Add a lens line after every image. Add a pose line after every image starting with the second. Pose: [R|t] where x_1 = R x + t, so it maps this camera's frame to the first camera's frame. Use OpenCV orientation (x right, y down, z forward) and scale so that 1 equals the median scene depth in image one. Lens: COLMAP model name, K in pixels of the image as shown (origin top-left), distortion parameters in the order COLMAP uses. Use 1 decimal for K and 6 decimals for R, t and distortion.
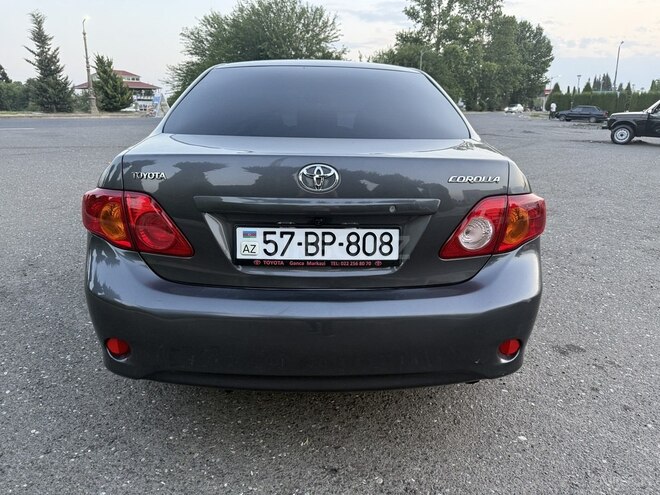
lens RADIAL K [[466.7, 0, 335.5], [0, 466.7, 241.8], [0, 0, 1]] dist [0.035570, -0.048847]
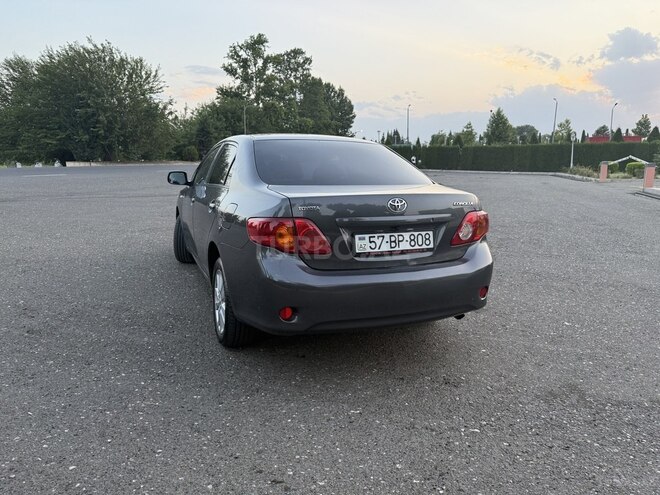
lens RADIAL K [[466.7, 0, 335.8], [0, 466.7, 240.5], [0, 0, 1]] dist [0.035570, -0.048847]
pose [[0.929637, -0.062857, 0.363077, -0.793633], [0.099597, 0.991530, -0.083356, 0.111909], [-0.354762, 0.113652, 0.928023, -0.525736]]
